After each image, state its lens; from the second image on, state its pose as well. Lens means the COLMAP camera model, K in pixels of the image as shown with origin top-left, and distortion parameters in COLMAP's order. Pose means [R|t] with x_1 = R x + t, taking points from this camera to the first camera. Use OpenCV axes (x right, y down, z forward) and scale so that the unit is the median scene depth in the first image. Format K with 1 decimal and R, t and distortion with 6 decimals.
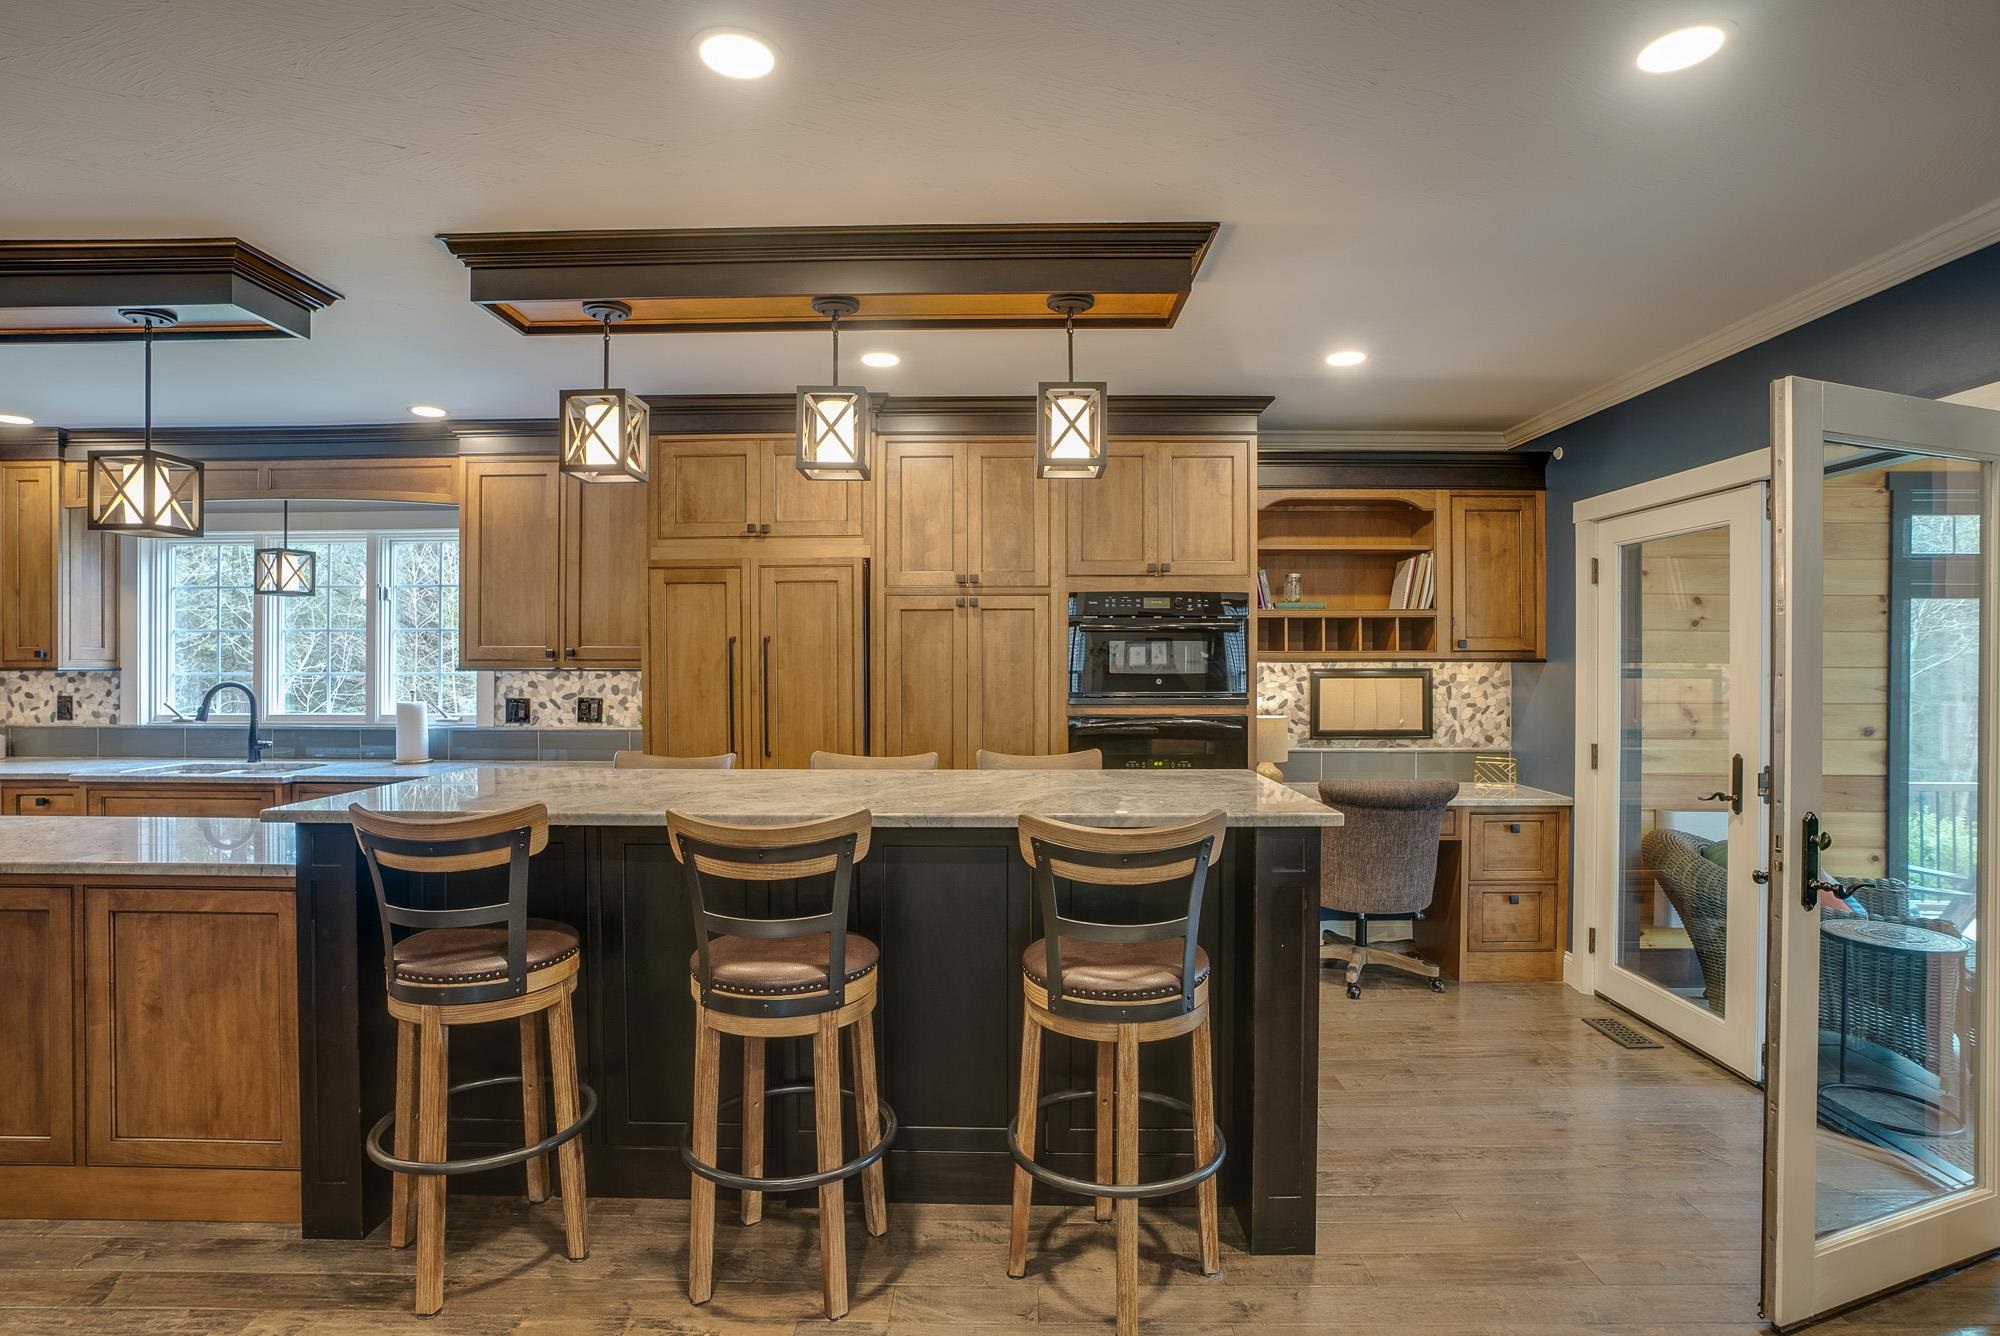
lens RADIAL K [[963.8, 0, 992.7], [0, 963.8, 664.9], [0, 0, 1]] dist [-0.062776, 0.026132]
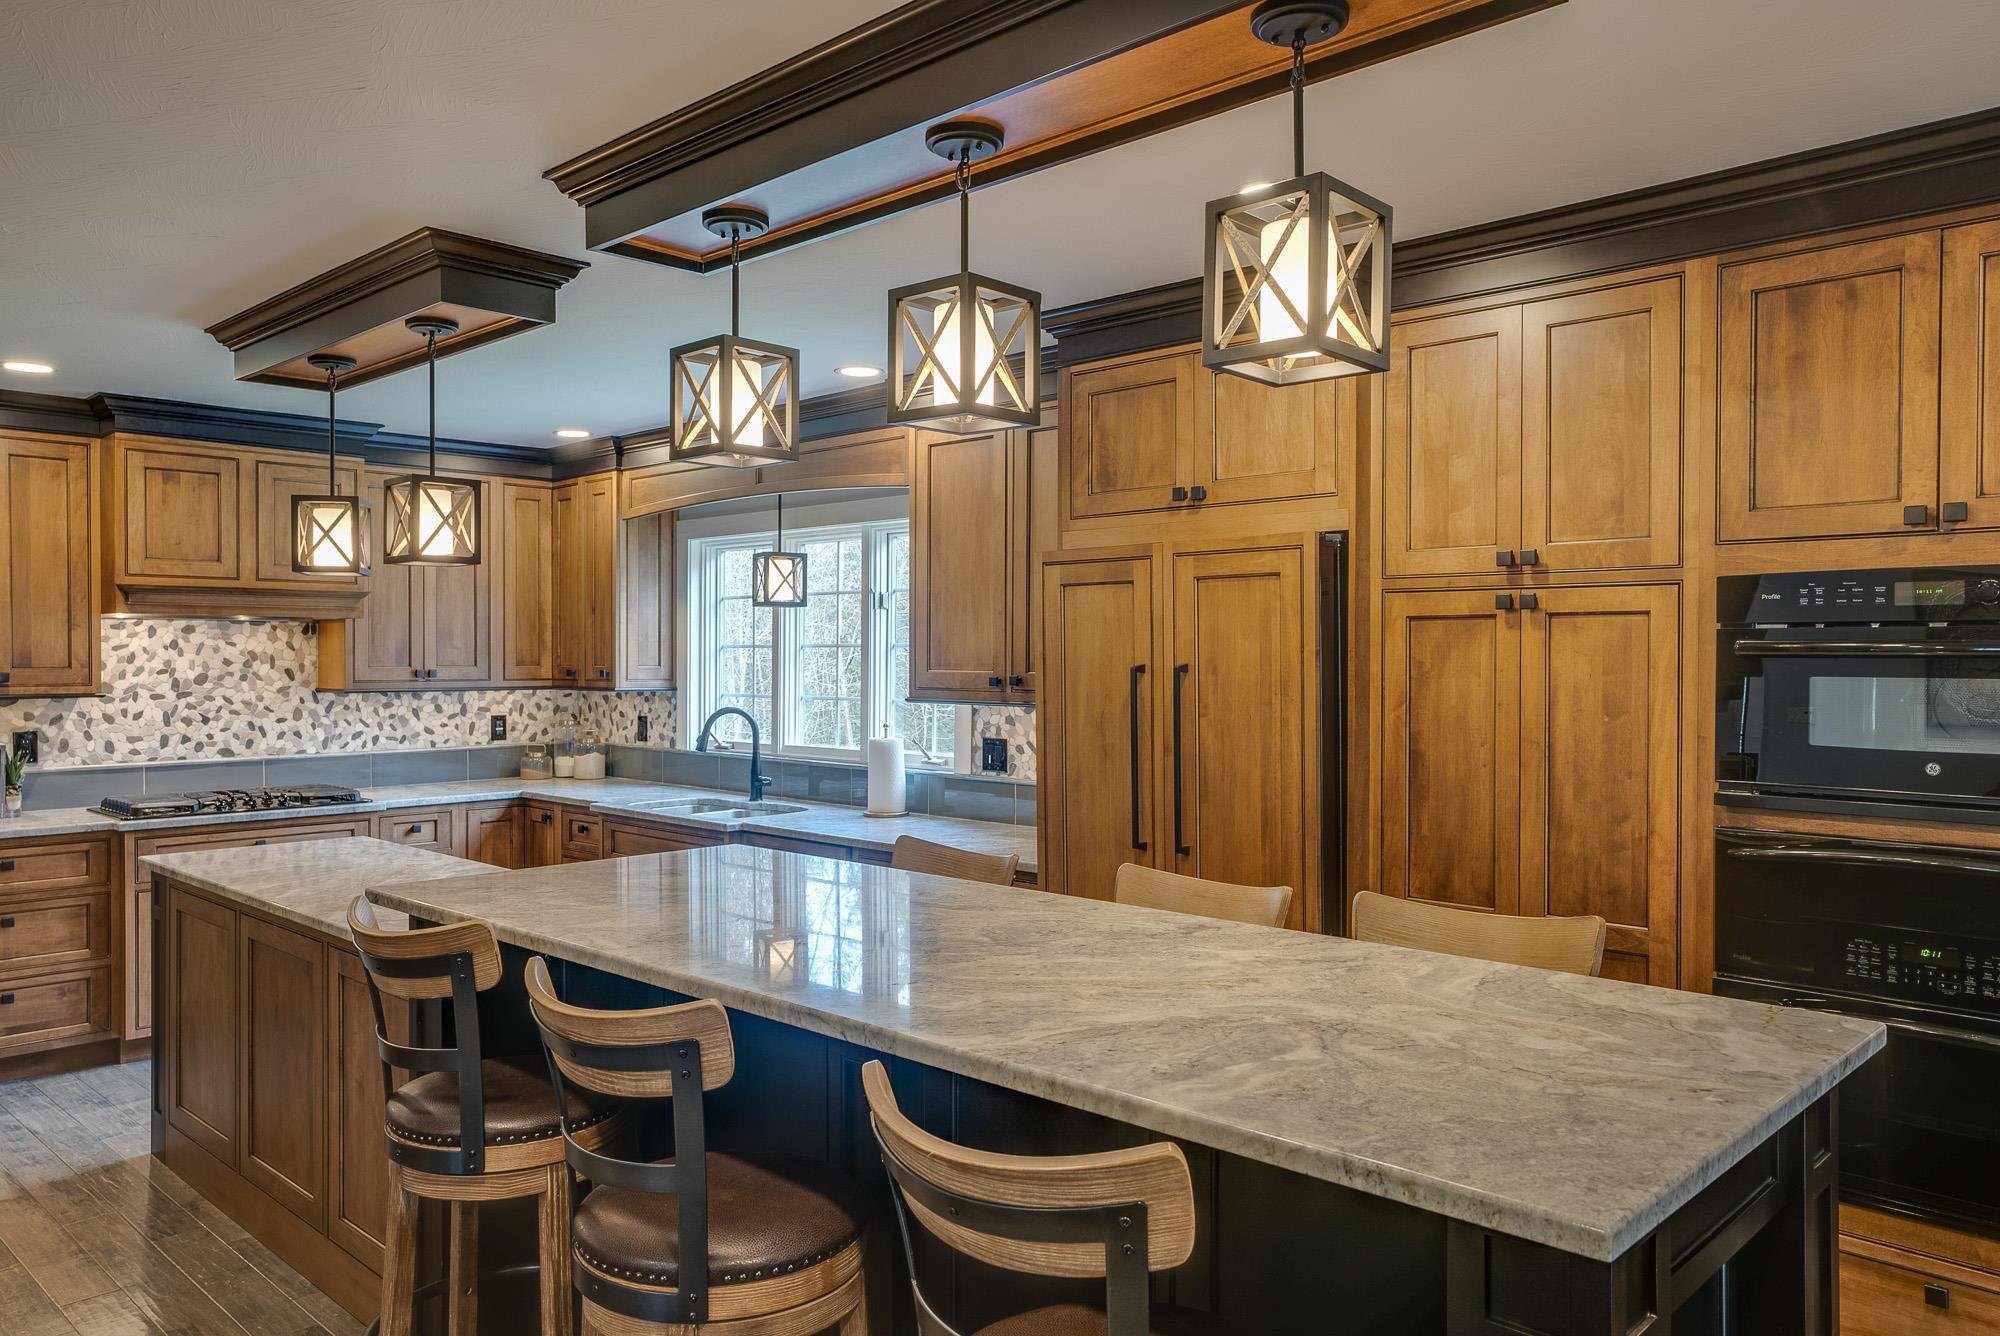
lens RADIAL K [[1398.0, 0, 1035.4], [0, 1398.0, 666.7], [0, 0, 1]] dist [-0.010196, 0.039818]
pose [[0.743784, 0.007610, -0.668377, 0.273677], [-0.003787, 0.999967, 0.007172, -0.030941], [0.668410, -0.002803, 0.743788, 0.221884]]
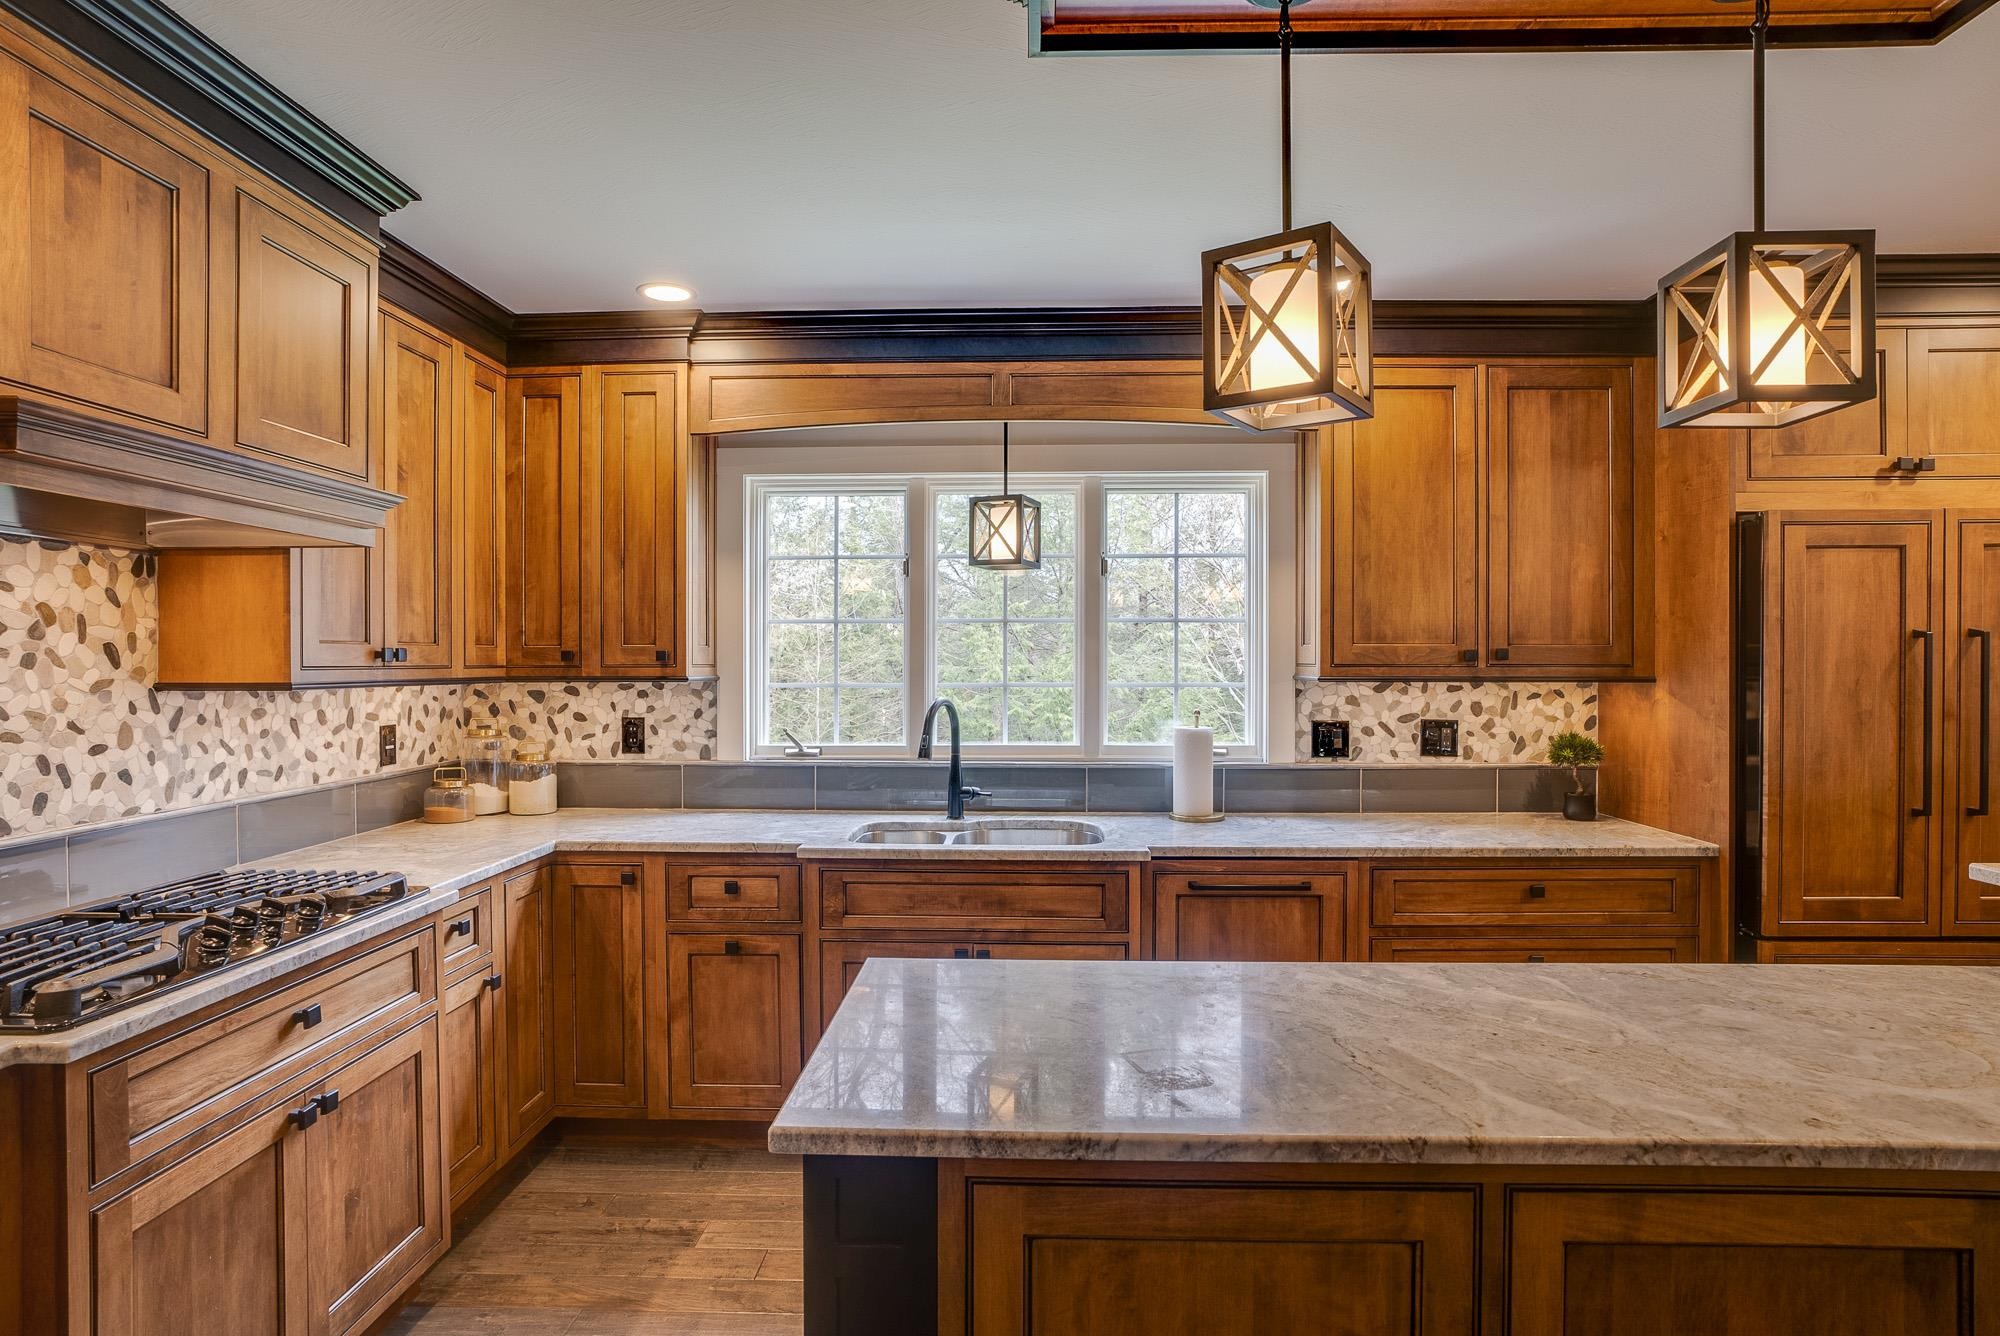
lens RADIAL K [[1041.6, 0, 993.2], [0, 1041.6, 669.0], [0, 0, 1]] dist [-0.056929, 0.033814]
pose [[0.999831, 0.000060, -0.018365, -0.779876], [0.000020, 0.999991, 0.004355, -0.005701], [0.018365, -0.004355, 0.999822, 0.272775]]
